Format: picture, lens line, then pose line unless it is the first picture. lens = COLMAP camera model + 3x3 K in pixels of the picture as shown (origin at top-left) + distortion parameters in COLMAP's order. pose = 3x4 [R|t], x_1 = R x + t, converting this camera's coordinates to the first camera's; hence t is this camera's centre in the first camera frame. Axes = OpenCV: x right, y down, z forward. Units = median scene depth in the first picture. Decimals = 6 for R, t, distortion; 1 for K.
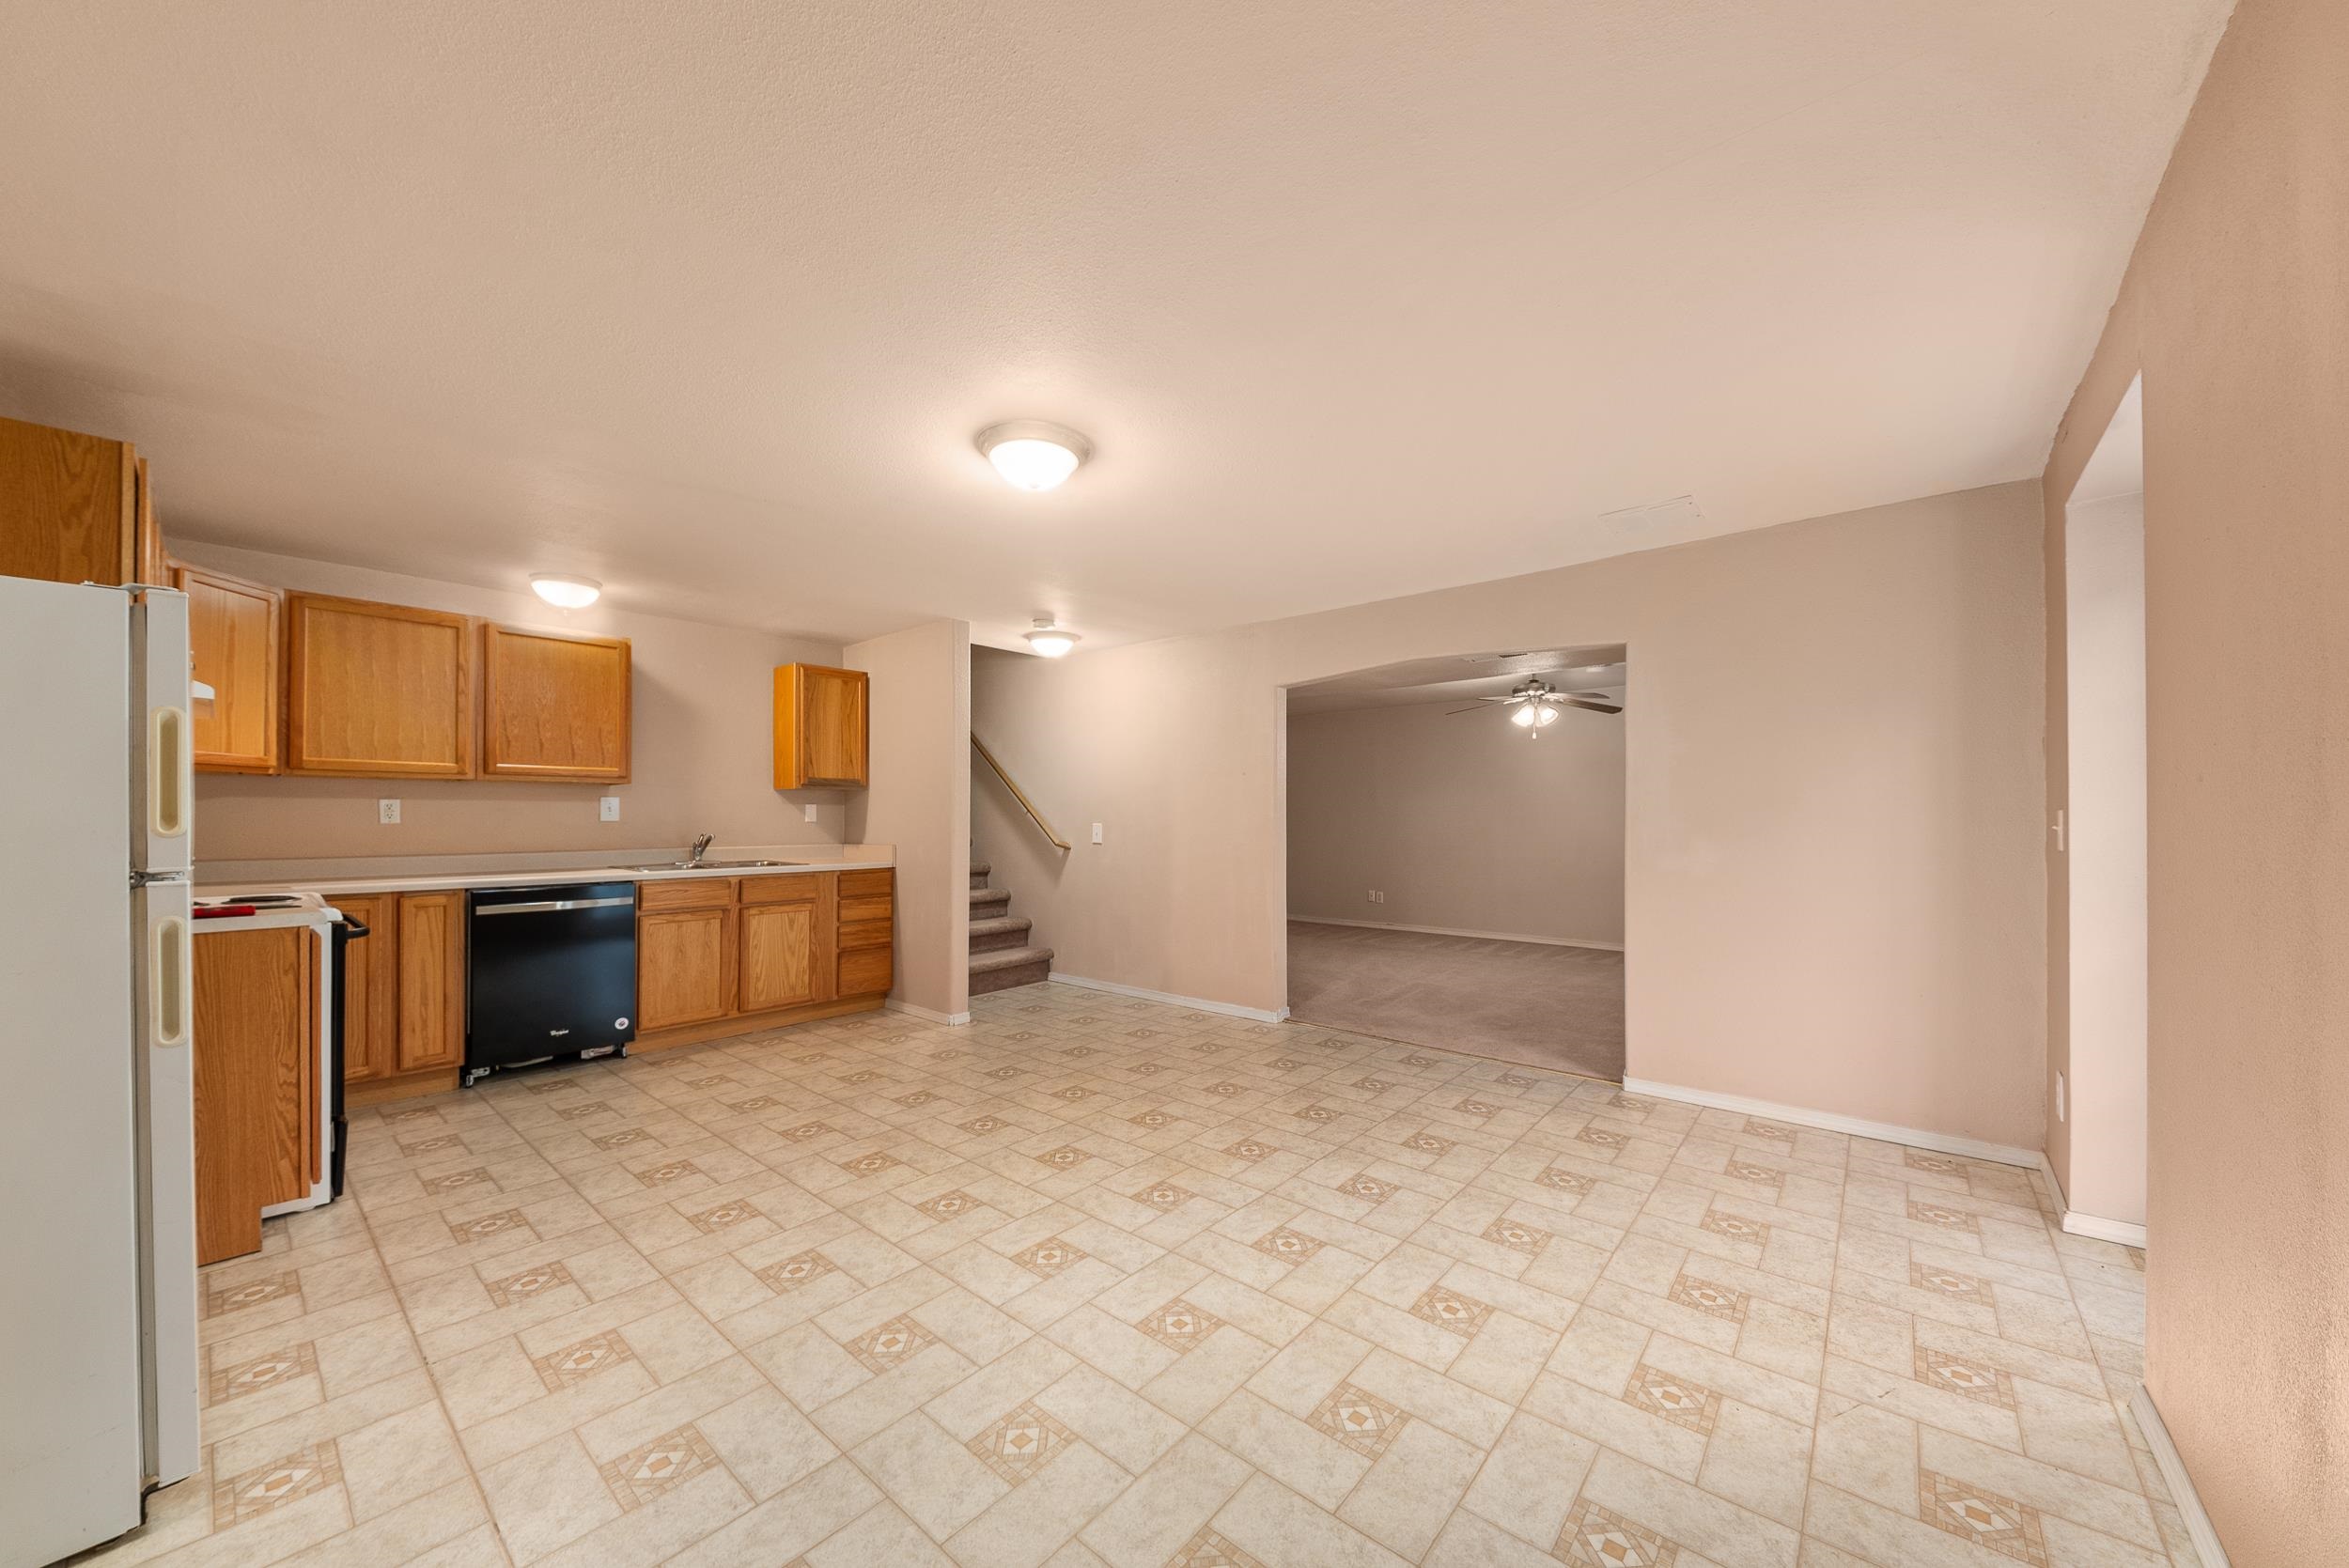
lens RADIAL K [[808.2, 0, 1182.1], [0, 808.2, 809.6], [0, 0, 1]] dist [0.016620, 0.000017]
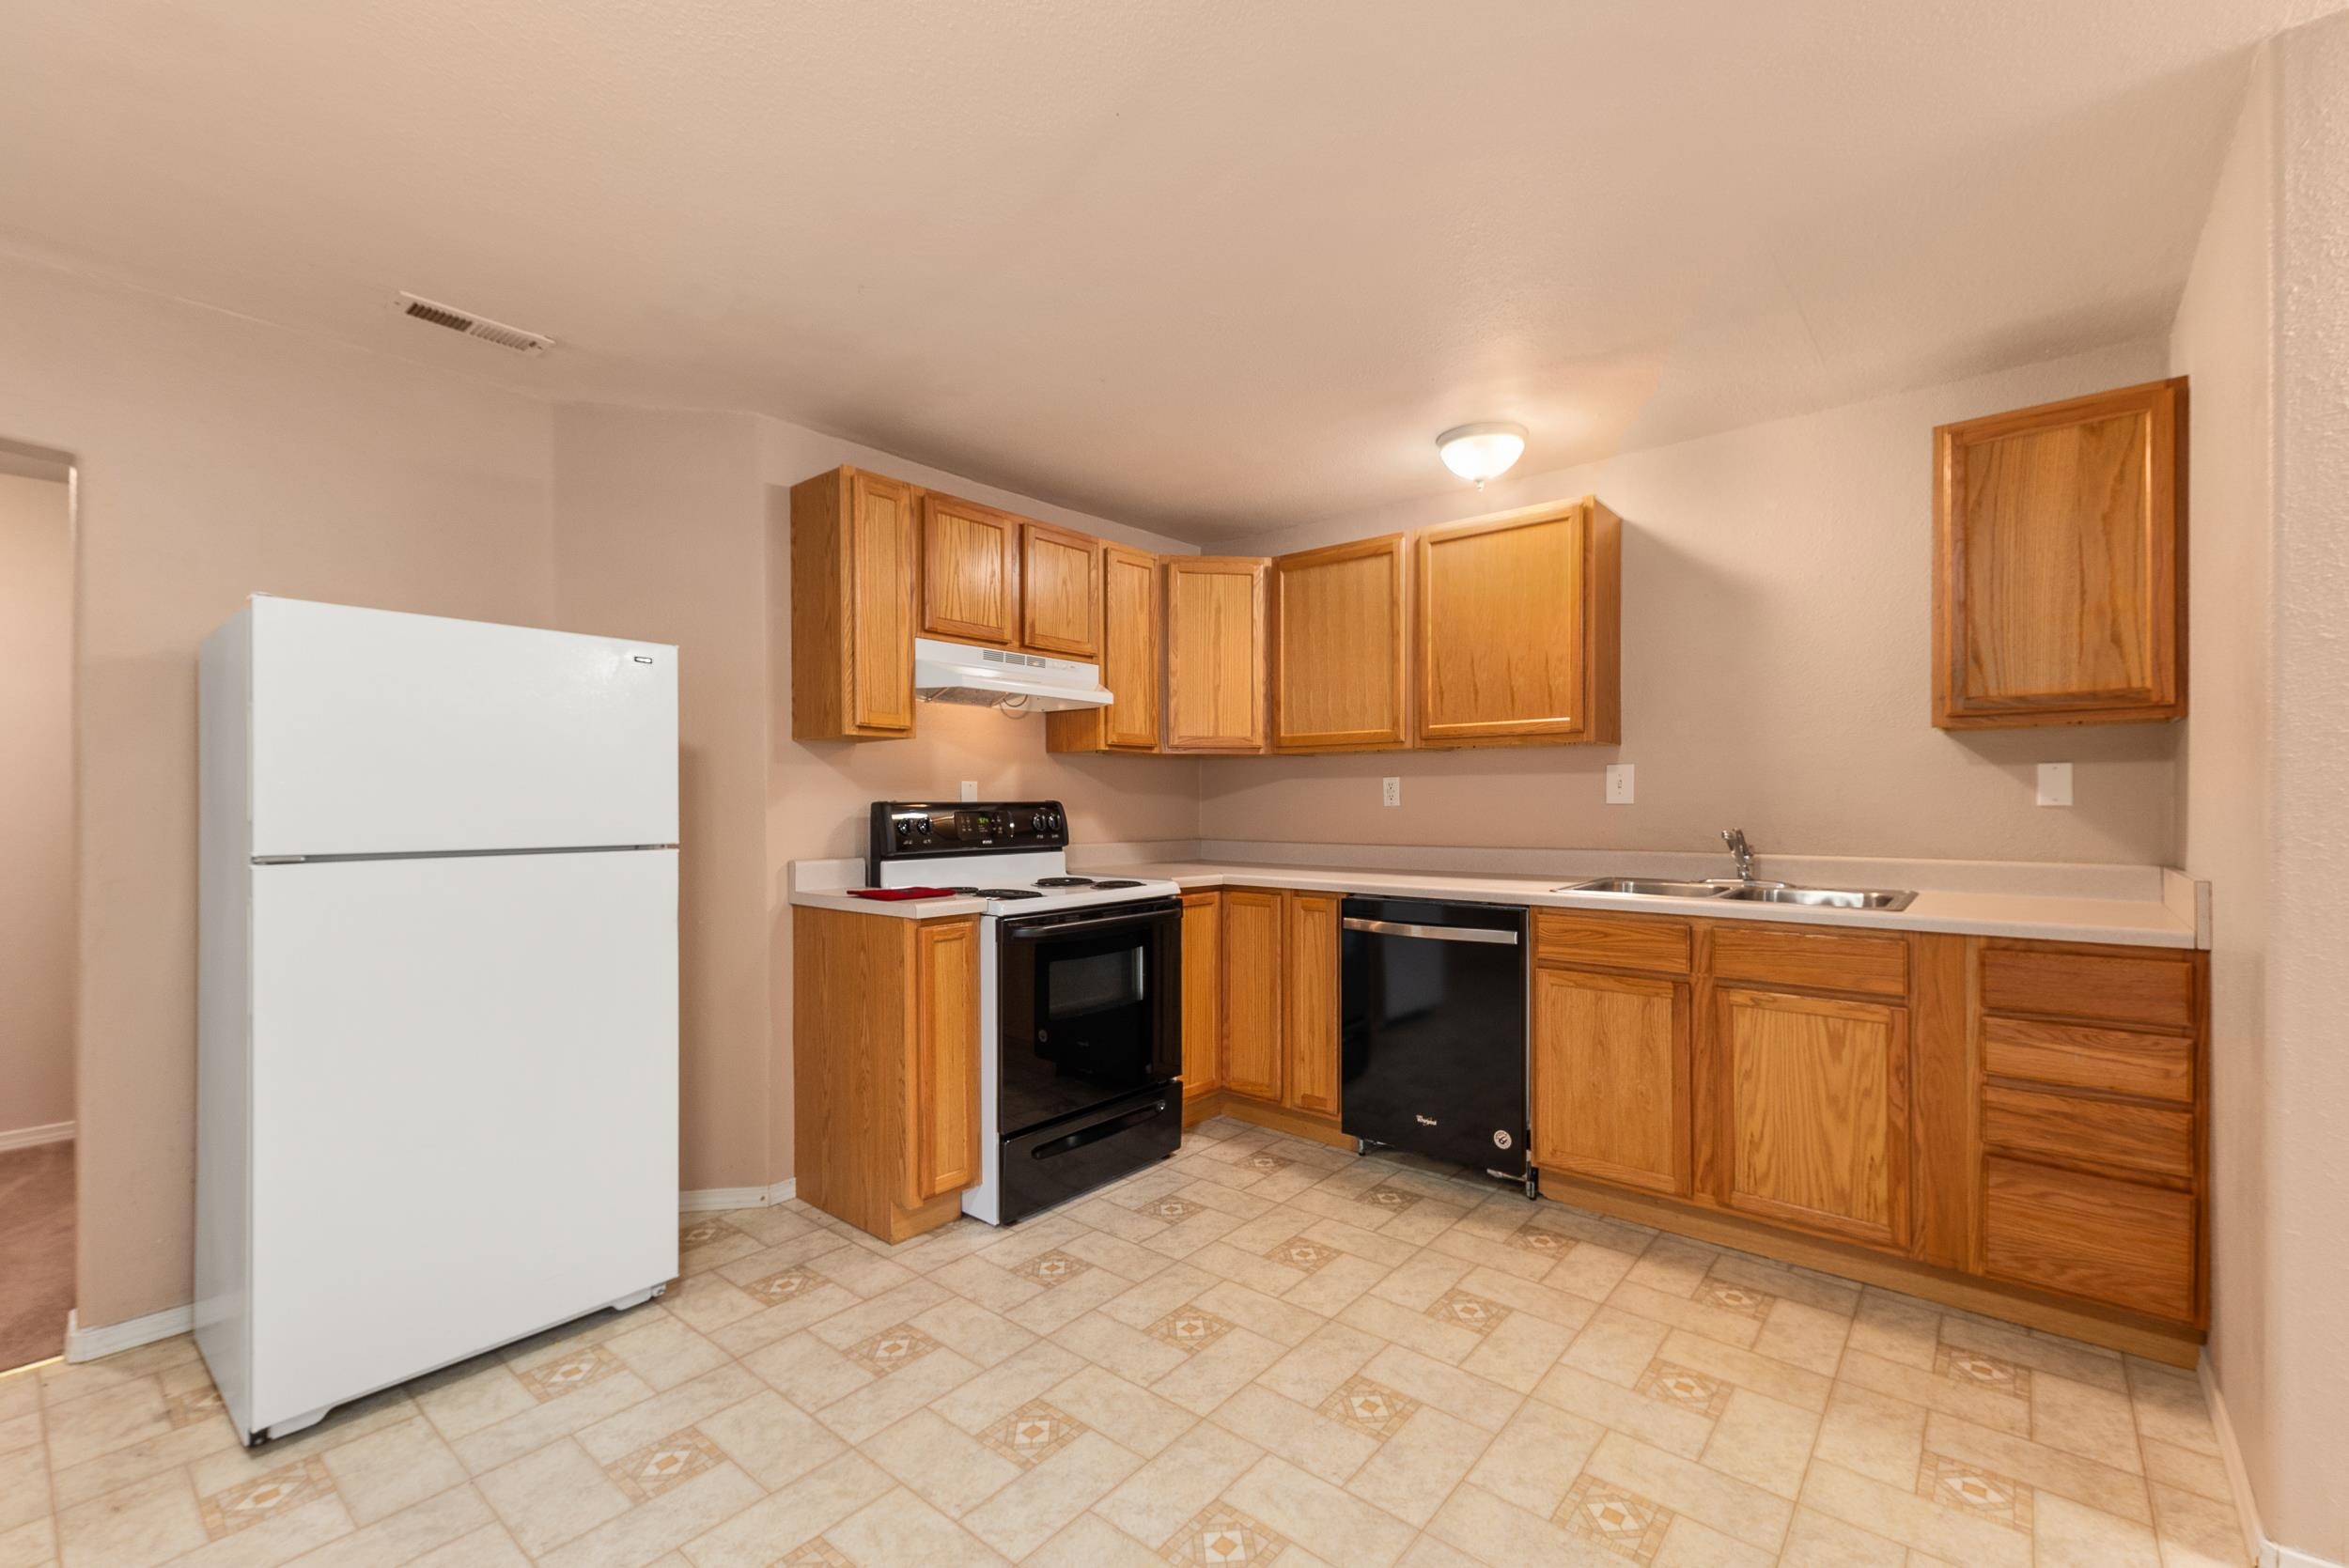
lens RADIAL K [[998.9, 0, 1180.5], [0, 998.9, 796.2], [0, 0, 1]] dist [0.023175, -0.000038]
pose [[0.026481, -0.000904, -0.999649, 0.047230], [0.016537, 0.999863, -0.000466, 0.003999], [0.999513, -0.016519, 0.026493, 0.701826]]
